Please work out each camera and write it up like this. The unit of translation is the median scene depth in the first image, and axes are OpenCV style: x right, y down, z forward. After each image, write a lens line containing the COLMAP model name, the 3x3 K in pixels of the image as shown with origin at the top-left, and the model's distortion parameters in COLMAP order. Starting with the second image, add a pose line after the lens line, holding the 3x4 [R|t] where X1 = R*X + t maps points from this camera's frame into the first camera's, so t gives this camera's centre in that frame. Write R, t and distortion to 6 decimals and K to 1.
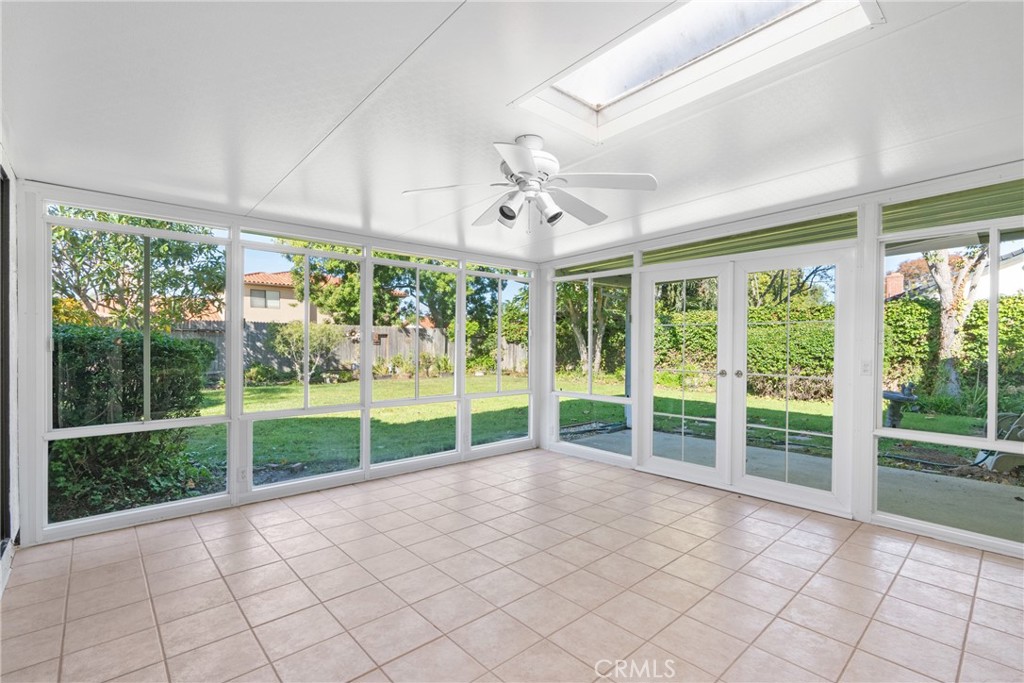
lens RADIAL K [[468.9, 0, 518.2], [0, 468.9, 346.0], [0, 0, 1]] dist [-0.001954, 0.002372]
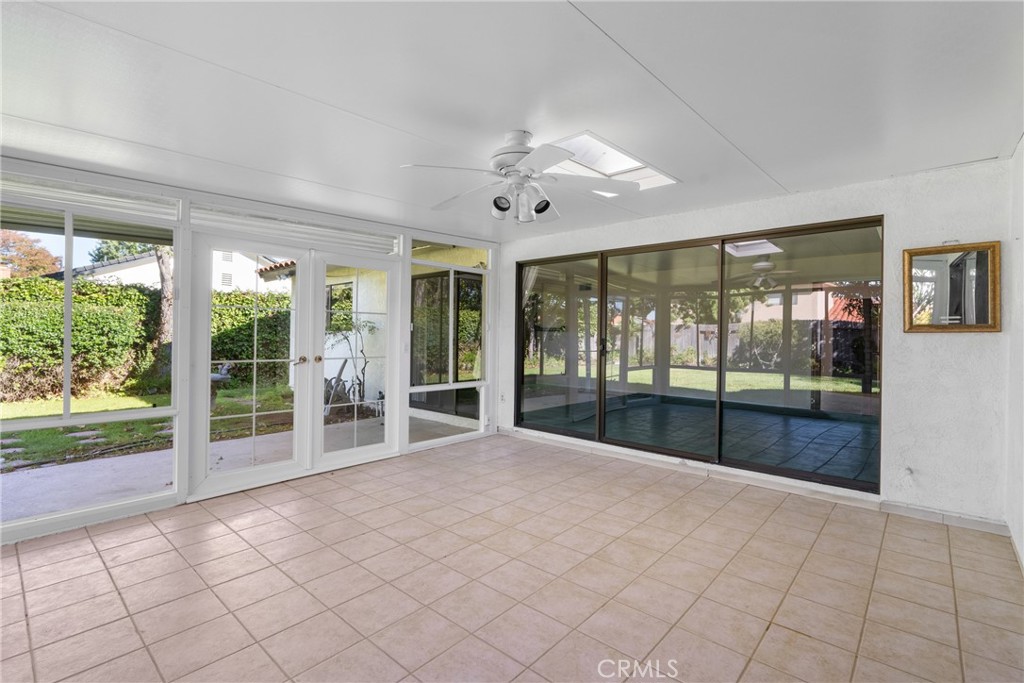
lens RADIAL K [[468.9, 0, 518.1], [0, 468.9, 334.4], [0, 0, 1]] dist [-0.001954, 0.002372]
pose [[-0.101253, -0.005874, 0.994843, -0.583049], [-0.003232, 0.999979, 0.005575, -0.002141], [-0.994855, -0.002651, -0.101270, 0.637510]]
